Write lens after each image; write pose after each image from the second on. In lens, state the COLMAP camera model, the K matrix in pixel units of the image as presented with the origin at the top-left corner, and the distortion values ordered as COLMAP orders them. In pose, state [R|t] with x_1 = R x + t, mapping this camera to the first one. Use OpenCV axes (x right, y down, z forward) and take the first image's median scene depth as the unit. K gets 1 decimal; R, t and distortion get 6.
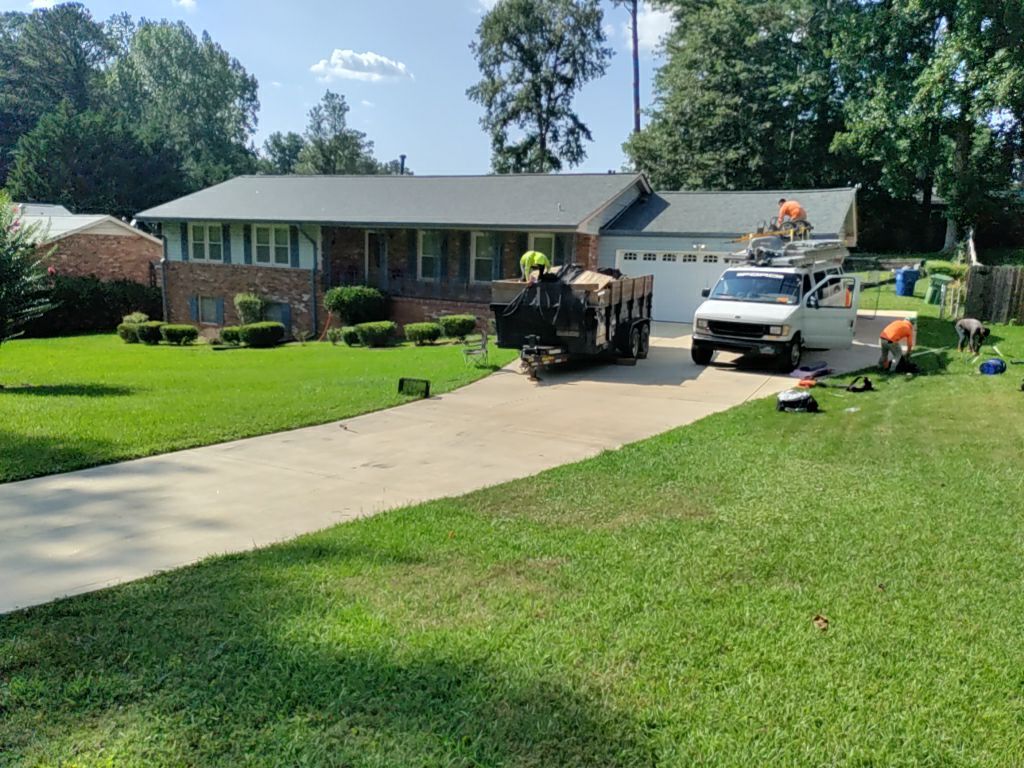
lens RADIAL K [[743.0, 0, 514.2], [0, 743.0, 398.4], [0, 0, 1]] dist [0.085278, -0.092174]
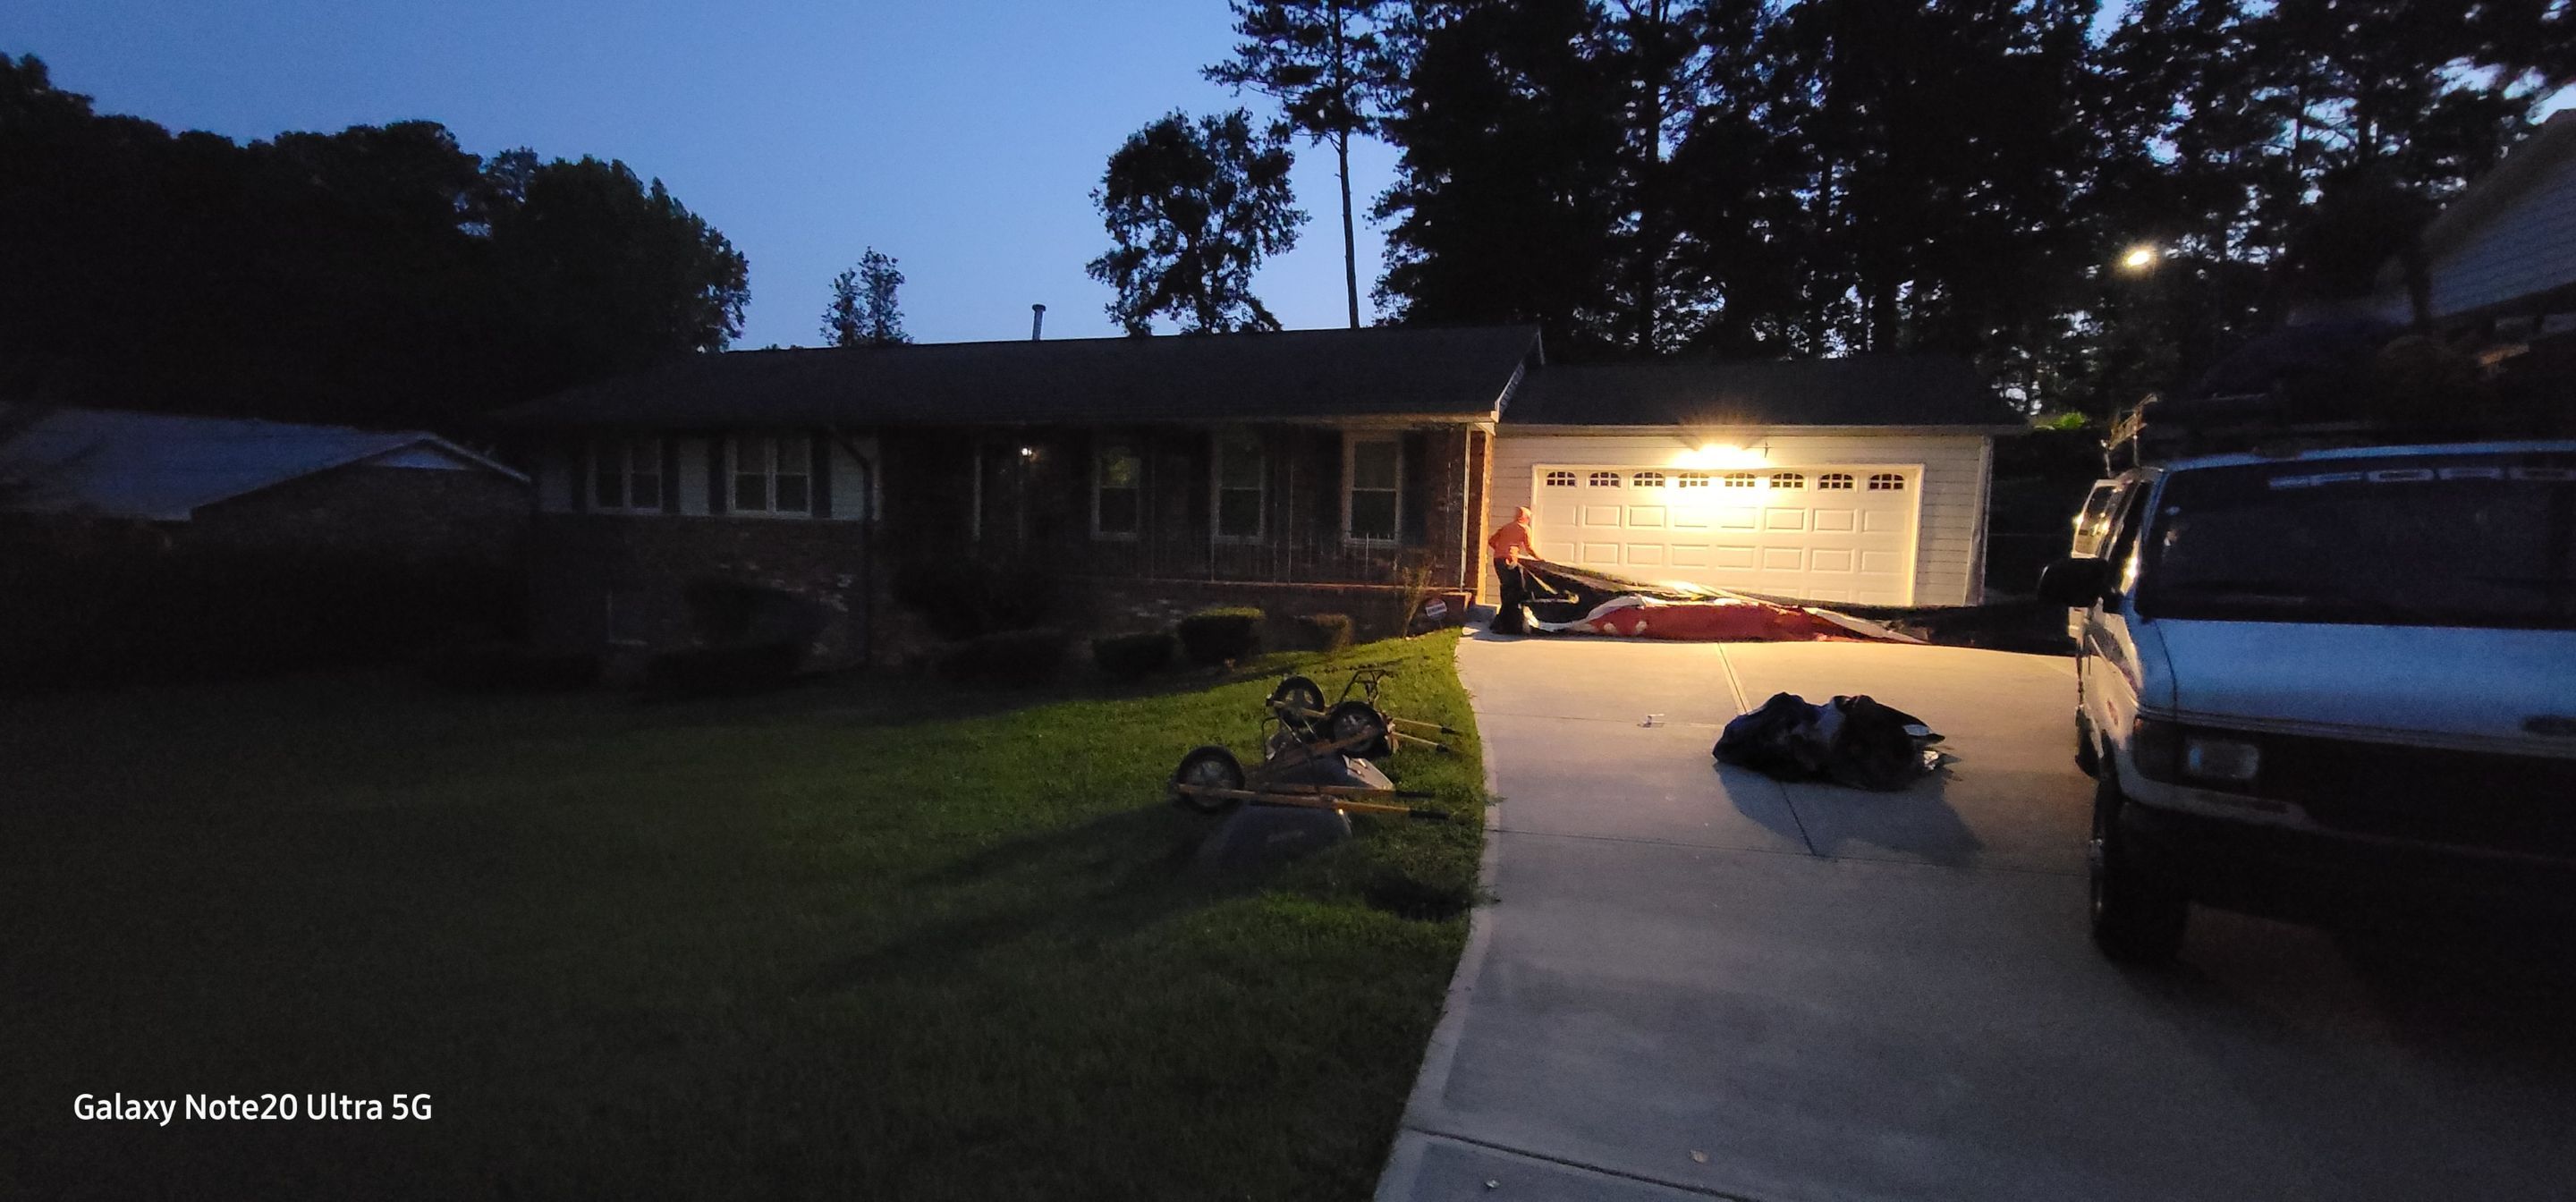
lens RADIAL K [[1033.1, 0, 1275.4], [0, 1033.1, 633.7], [0, 0, 1]] dist [0.000438, 0.000232]
pose [[0.988630, -0.028995, 0.147545, -0.043682], [0.040972, 0.996048, -0.078798, -0.015874], [-0.144677, 0.083947, 0.985911, 0.130626]]
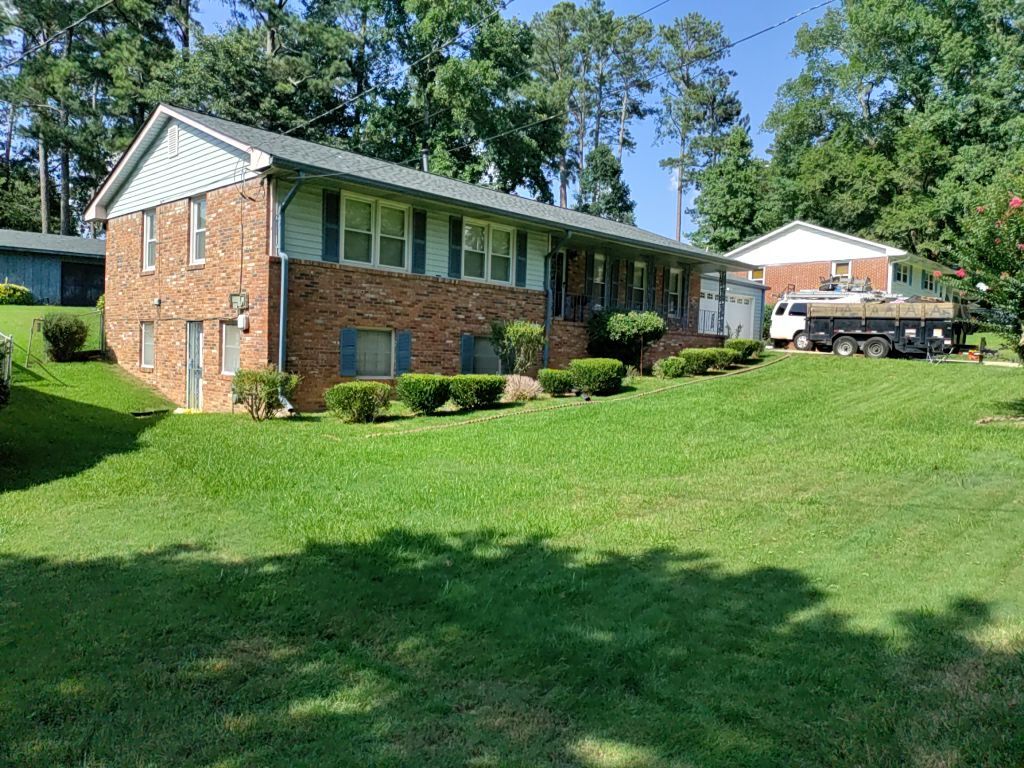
lens RADIAL K [[765.1, 0, 517.7], [0, 765.1, 380.2], [0, 0, 1]] dist [0.043269, -0.038918]
pose [[0.294252, -0.048100, 0.954517, -0.397763], [0.169089, 0.985598, -0.002460, -0.034381], [-0.940651, 0.162122, 0.298147, 0.320677]]
